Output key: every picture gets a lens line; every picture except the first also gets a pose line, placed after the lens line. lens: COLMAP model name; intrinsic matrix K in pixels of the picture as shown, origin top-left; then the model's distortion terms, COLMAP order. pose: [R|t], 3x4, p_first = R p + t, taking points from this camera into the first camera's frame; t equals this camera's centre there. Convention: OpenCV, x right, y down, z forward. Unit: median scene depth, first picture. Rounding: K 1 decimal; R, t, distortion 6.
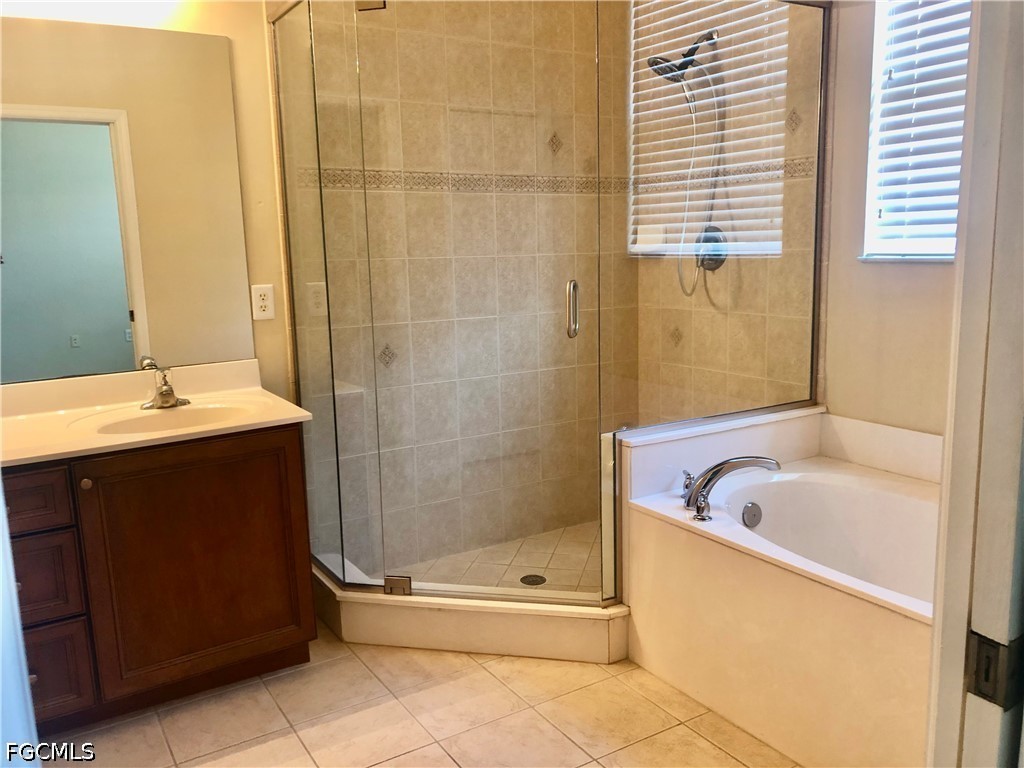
lens RADIAL K [[838.1, 0, 508.0], [0, 838.1, 383.5], [0, 0, 1]] dist [0.036474, -0.027286]
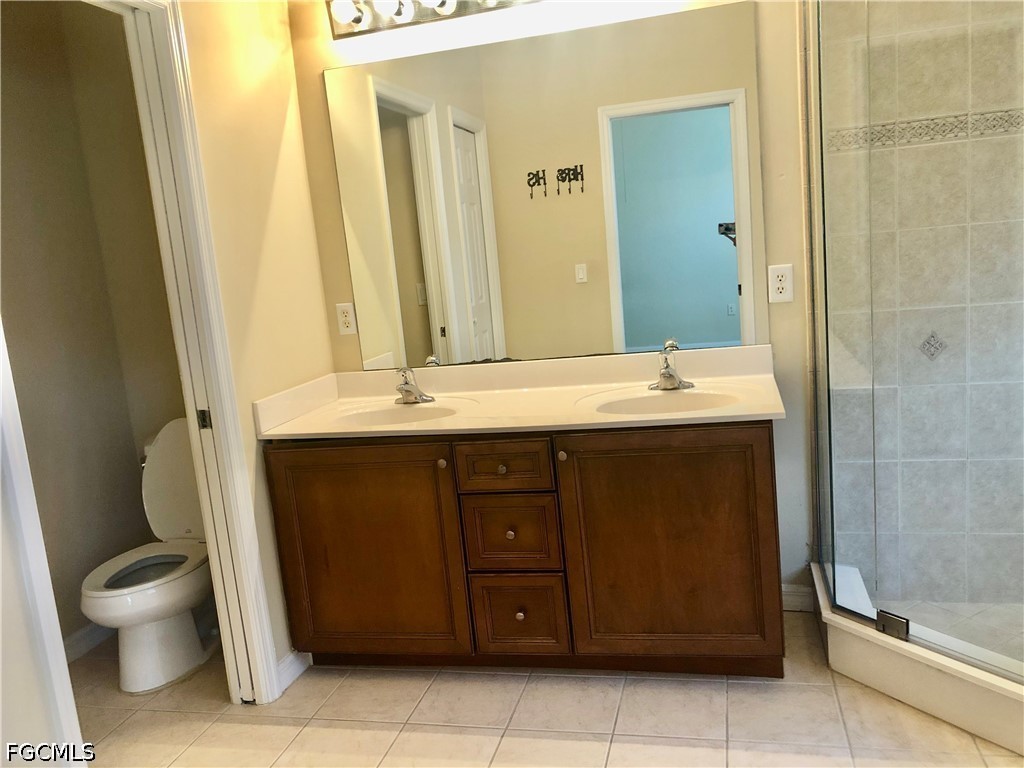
lens RADIAL K [[838.1, 0, 545.5], [0, 838.1, 385.5], [0, 0, 1]] dist [0.036474, -0.027286]
pose [[0.703216, 0.078952, -0.706579, 0.208088], [-0.047797, 0.996817, 0.063813, -0.034333], [0.709368, -0.011102, 0.704751, 0.176654]]
